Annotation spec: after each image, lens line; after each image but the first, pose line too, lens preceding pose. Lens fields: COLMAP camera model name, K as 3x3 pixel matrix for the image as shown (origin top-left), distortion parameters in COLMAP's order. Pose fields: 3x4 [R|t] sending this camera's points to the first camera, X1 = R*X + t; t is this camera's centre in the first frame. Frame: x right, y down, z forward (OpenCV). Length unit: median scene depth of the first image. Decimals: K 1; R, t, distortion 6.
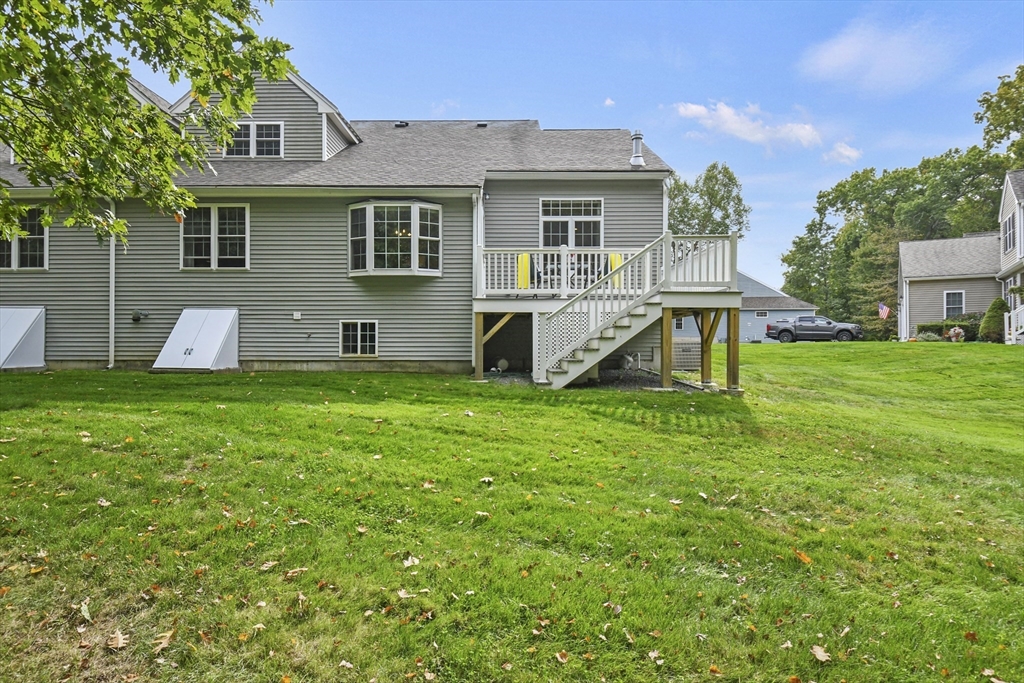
lens RADIAL K [[539.8, 0, 512.0], [0, 539.8, 341.5], [0, 0, 1]] dist [0.018183, 0.000058]
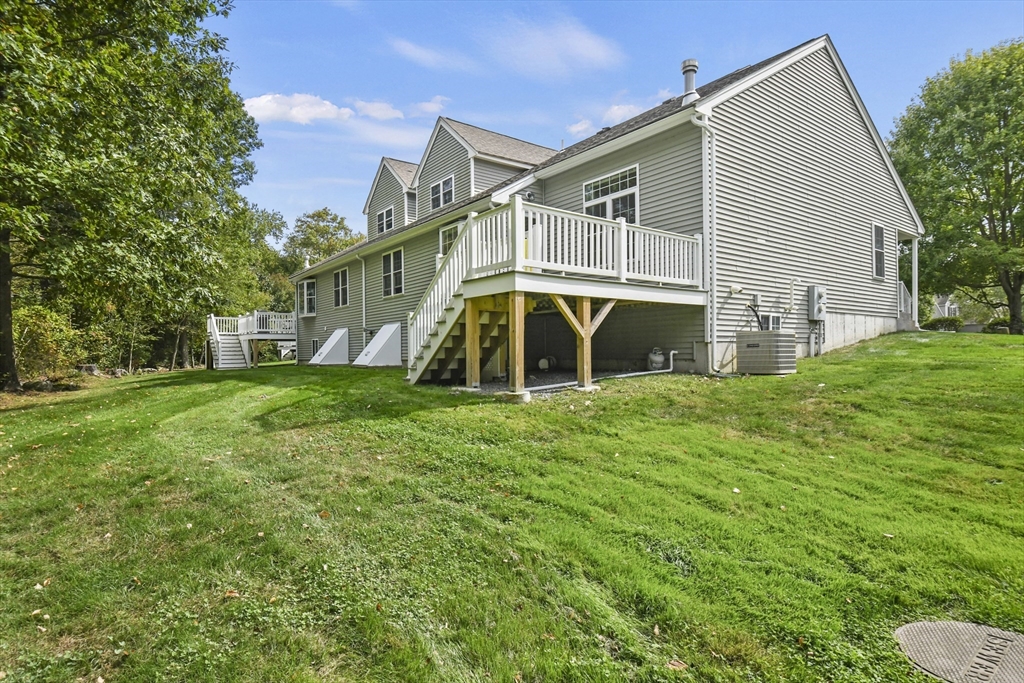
lens RADIAL K [[539.8, 0, 512.0], [0, 539.8, 341.5], [0, 0, 1]] dist [0.018183, 0.000058]
pose [[0.619390, -0.027769, -0.784592, 0.692086], [0.020199, 0.999607, -0.019433, 0.018926], [0.784823, -0.003811, 0.619708, 0.334126]]
